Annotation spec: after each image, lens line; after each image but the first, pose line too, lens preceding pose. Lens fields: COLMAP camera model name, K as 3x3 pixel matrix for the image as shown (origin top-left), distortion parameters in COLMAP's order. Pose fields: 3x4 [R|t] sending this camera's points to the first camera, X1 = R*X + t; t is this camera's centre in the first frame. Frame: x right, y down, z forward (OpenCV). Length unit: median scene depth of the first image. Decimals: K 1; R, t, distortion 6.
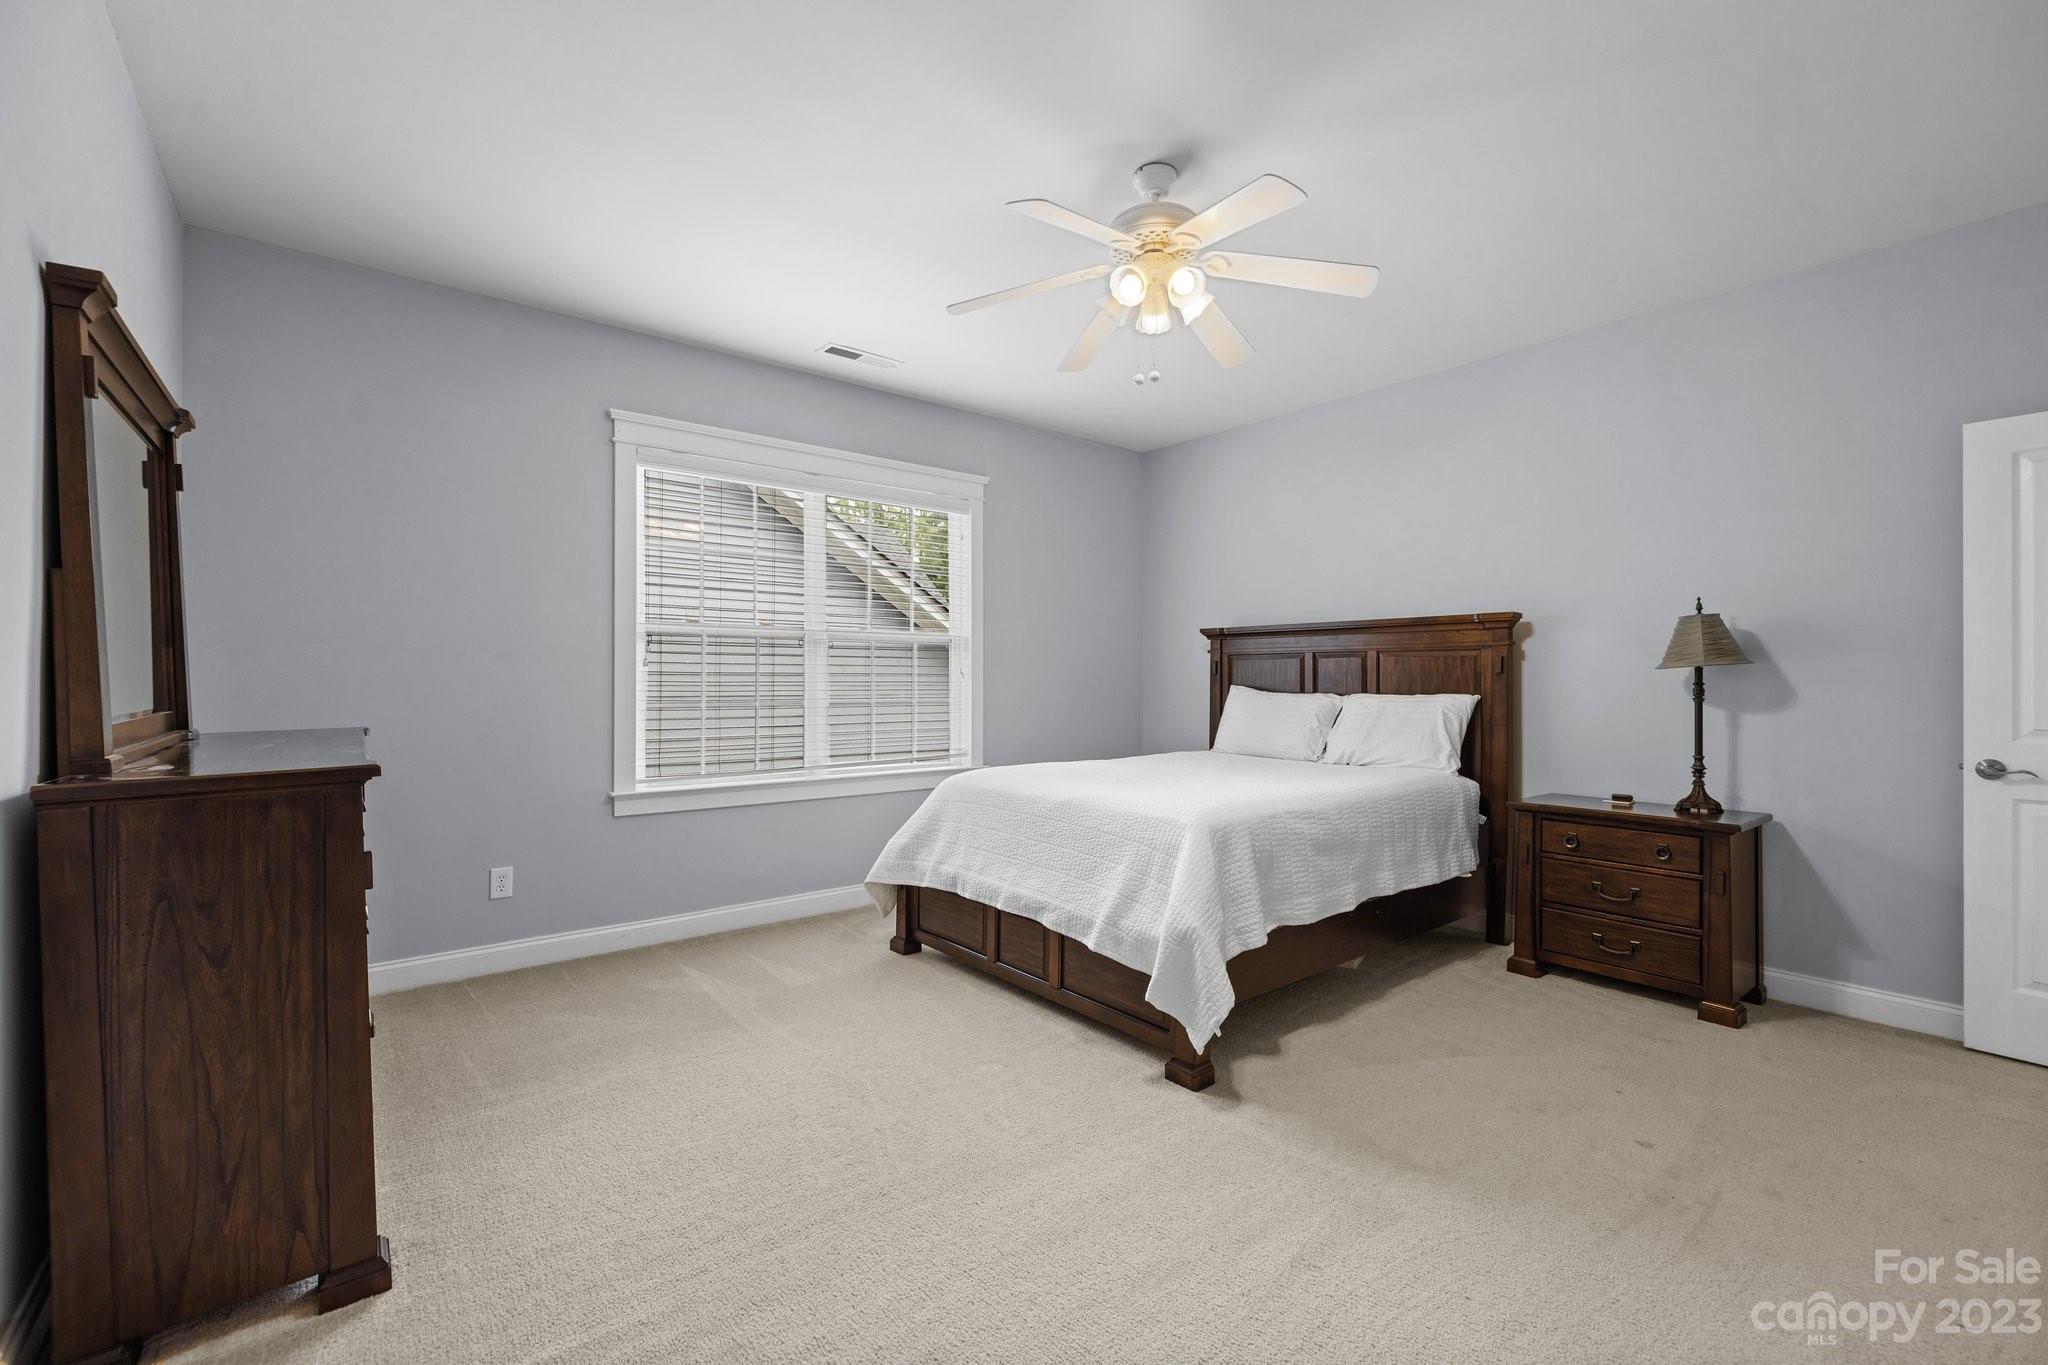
lens RADIAL K [[848.0, 0, 1022.7], [0, 848.0, 694.9], [0, 0, 1]] dist [0.001688, 0.000020]
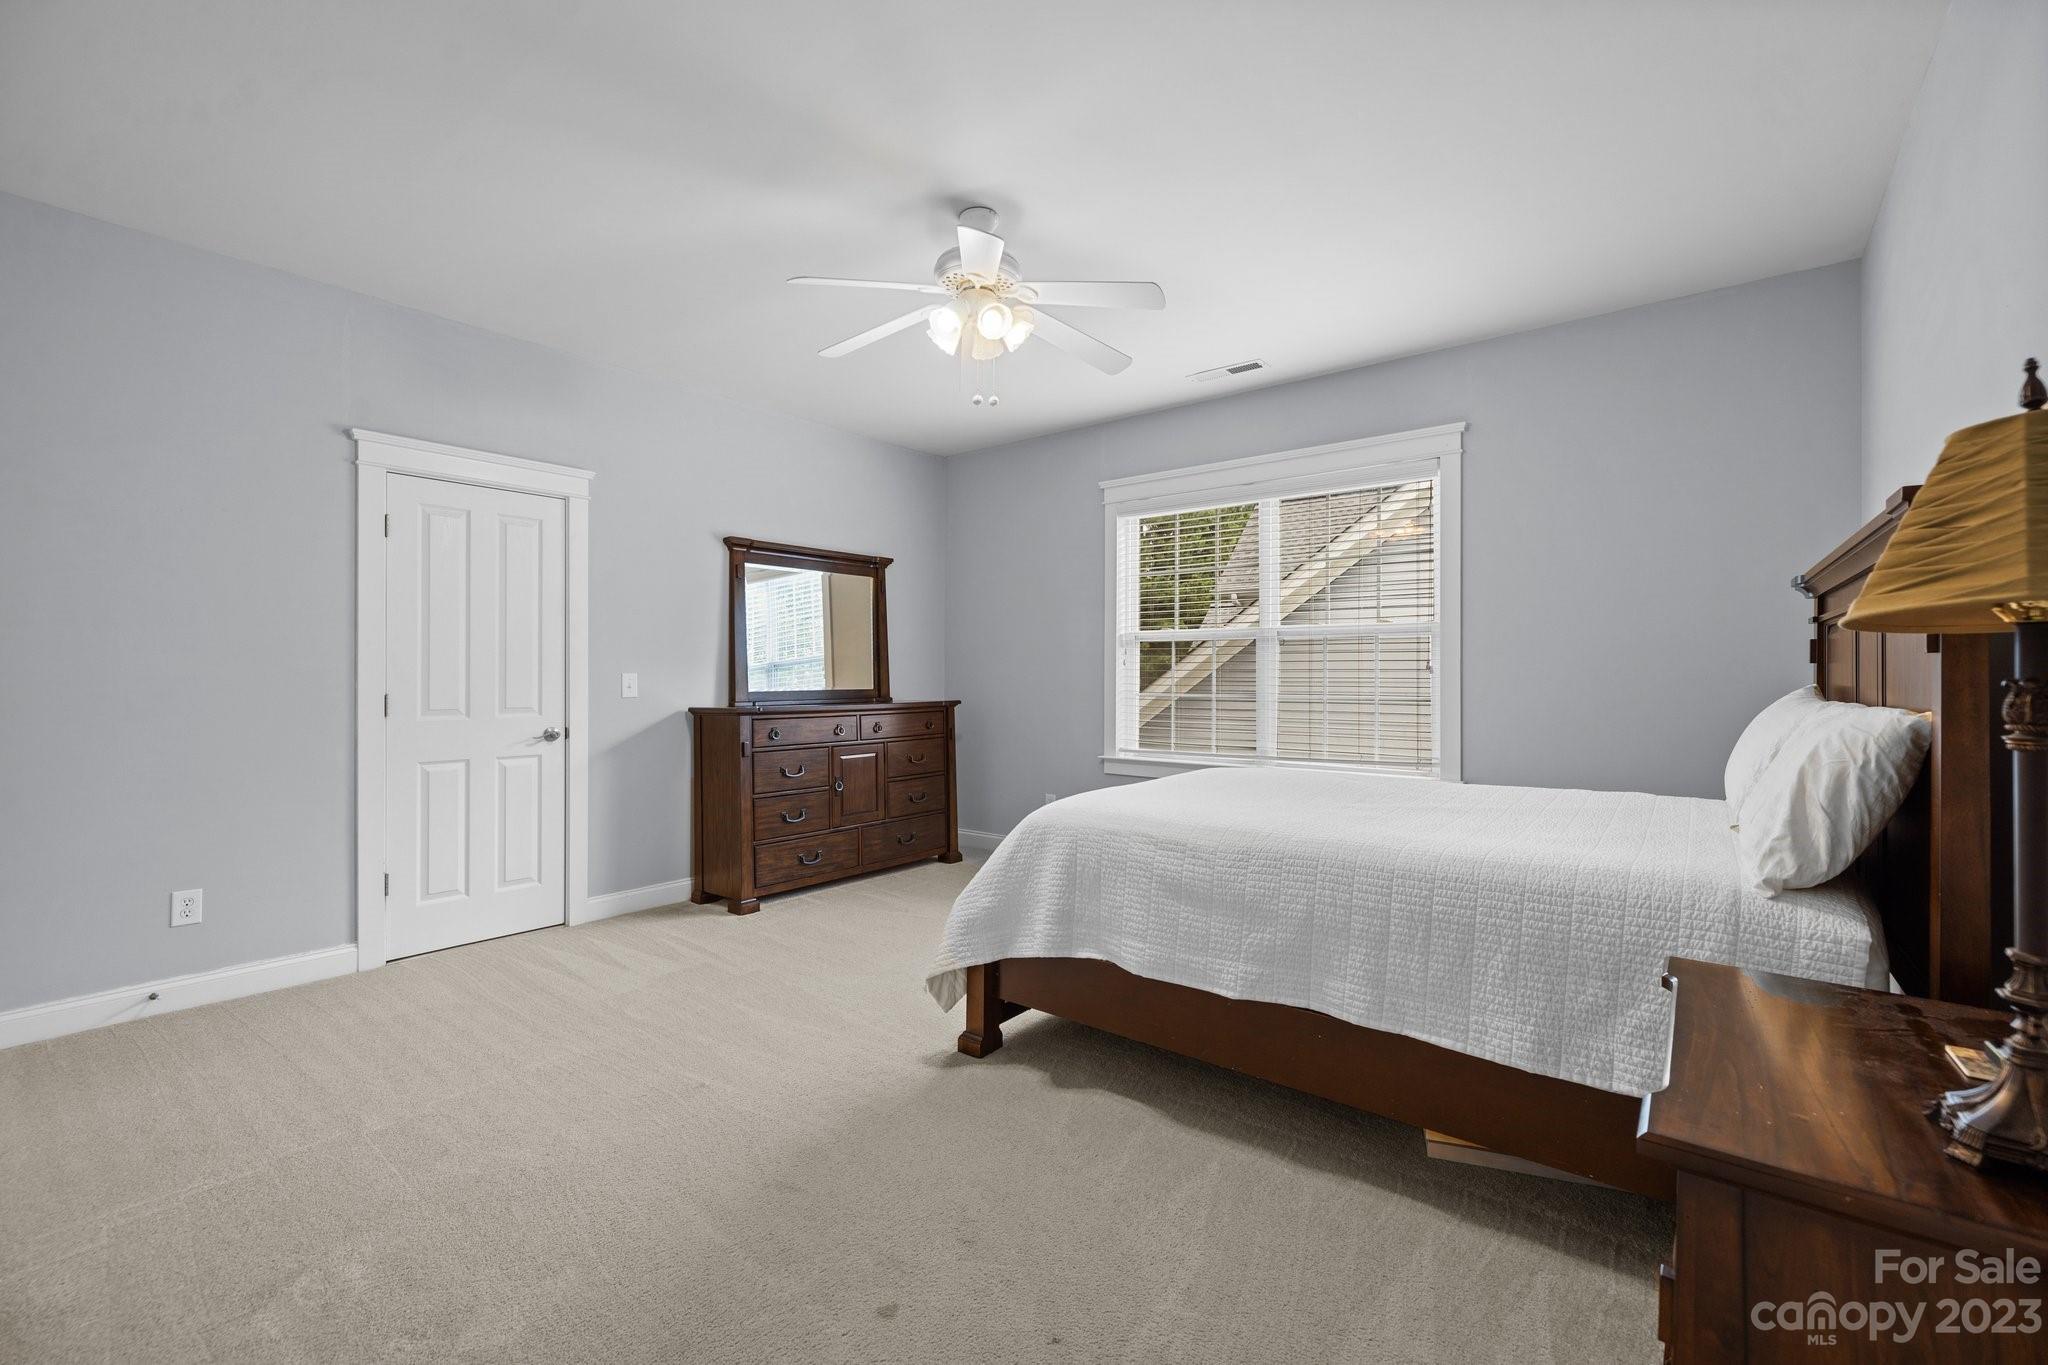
lens RADIAL K [[862.5, 0, 1020.3], [0, 862.5, 675.9], [0, 0, 1]] dist [0.002401, 0.000129]
pose [[0.232689, 0.000872, -0.972551, 1.011522], [-0.018667, 0.999819, -0.003570, -0.010589], [0.972372, 0.018985, 0.232663, 0.628330]]
